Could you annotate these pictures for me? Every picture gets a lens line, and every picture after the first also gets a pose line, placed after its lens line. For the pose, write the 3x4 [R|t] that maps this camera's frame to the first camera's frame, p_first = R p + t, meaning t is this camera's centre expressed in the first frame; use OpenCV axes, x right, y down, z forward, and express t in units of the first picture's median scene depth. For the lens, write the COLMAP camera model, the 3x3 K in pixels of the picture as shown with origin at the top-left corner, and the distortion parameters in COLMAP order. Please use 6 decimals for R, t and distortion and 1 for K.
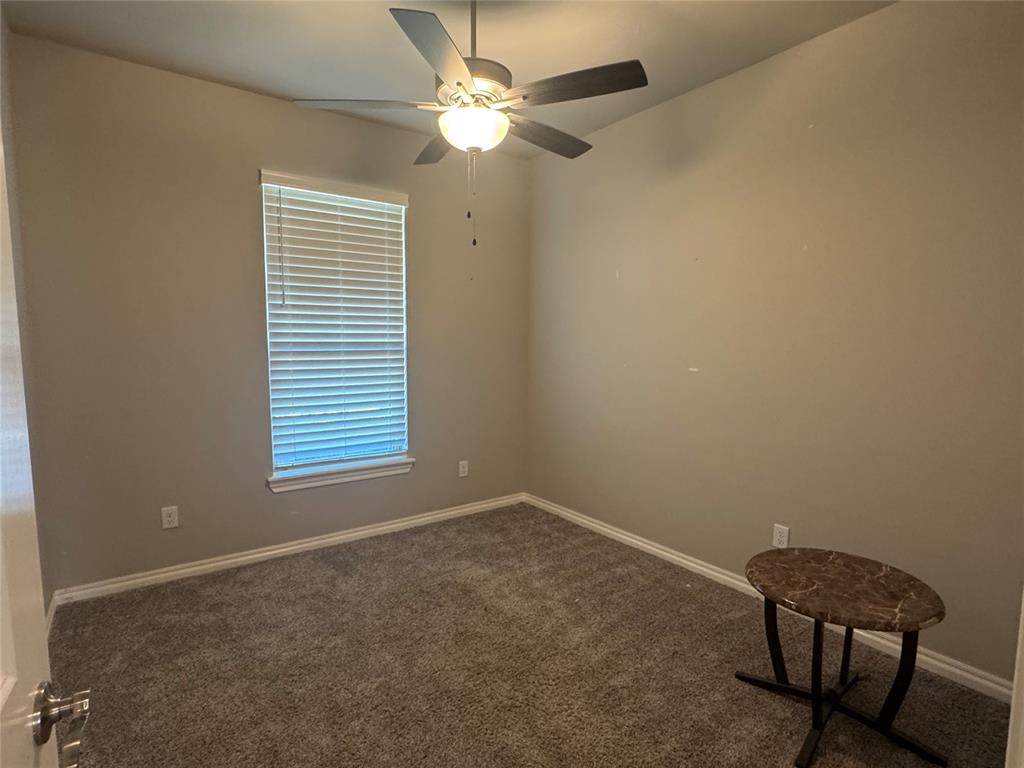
lens RADIAL K [[528.5, 0, 509.3], [0, 528.5, 385.7], [0, 0, 1]] dist [-0.003994, -0.000180]
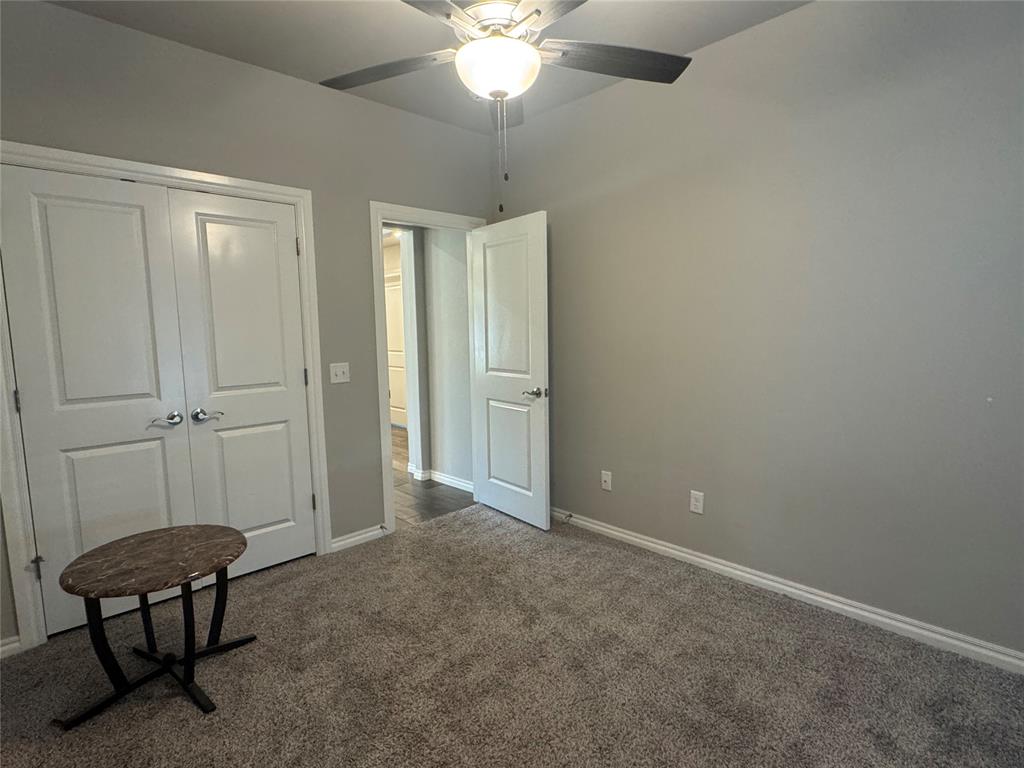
lens RADIAL K [[528.5, 0, 509.1], [0, 528.5, 381.5], [0, 0, 1]] dist [-0.003749, -0.001226]
pose [[-0.994132, 0.011481, -0.107560, 0.016204], [-0.011287, 0.977913, 0.208708, -0.196196], [0.107581, 0.208698, -0.972045, 1.897555]]
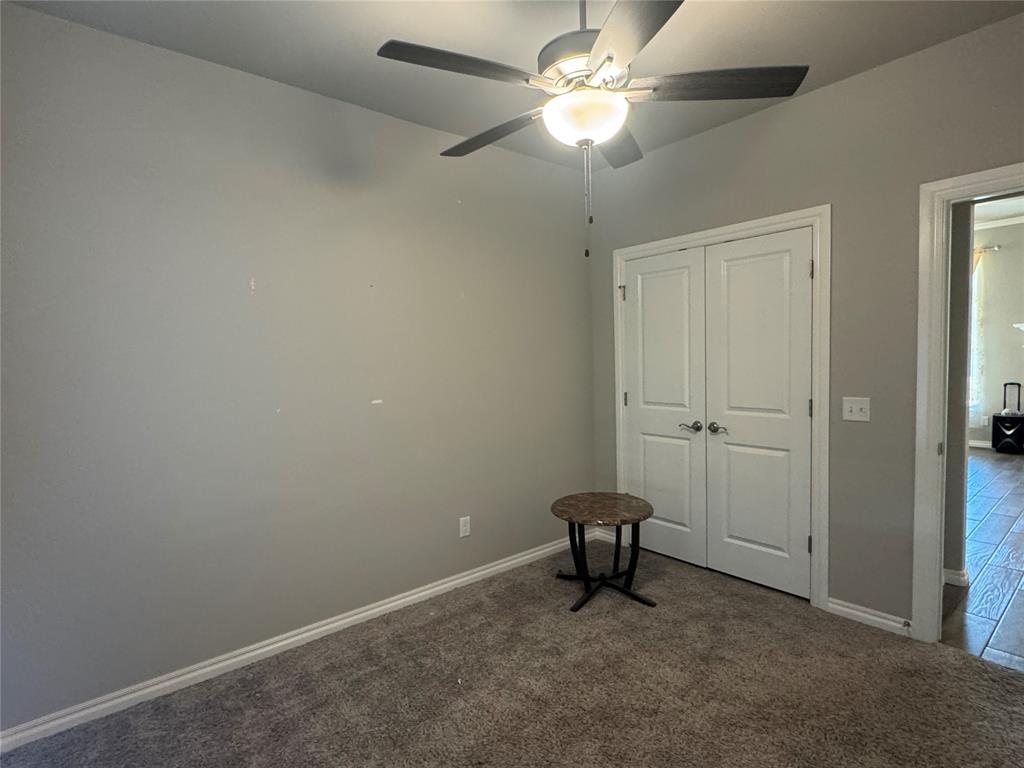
lens RADIAL K [[518.8, 0, 527.3], [0, 518.8, 385.5], [0, 0, 1]] dist [-0.034589, 0.000141]
pose [[-0.060383, -0.064528, 0.996087, -0.881037], [0.125448, 0.989505, 0.071706, -0.137459], [-0.990261, 0.129287, -0.051655, 1.165808]]
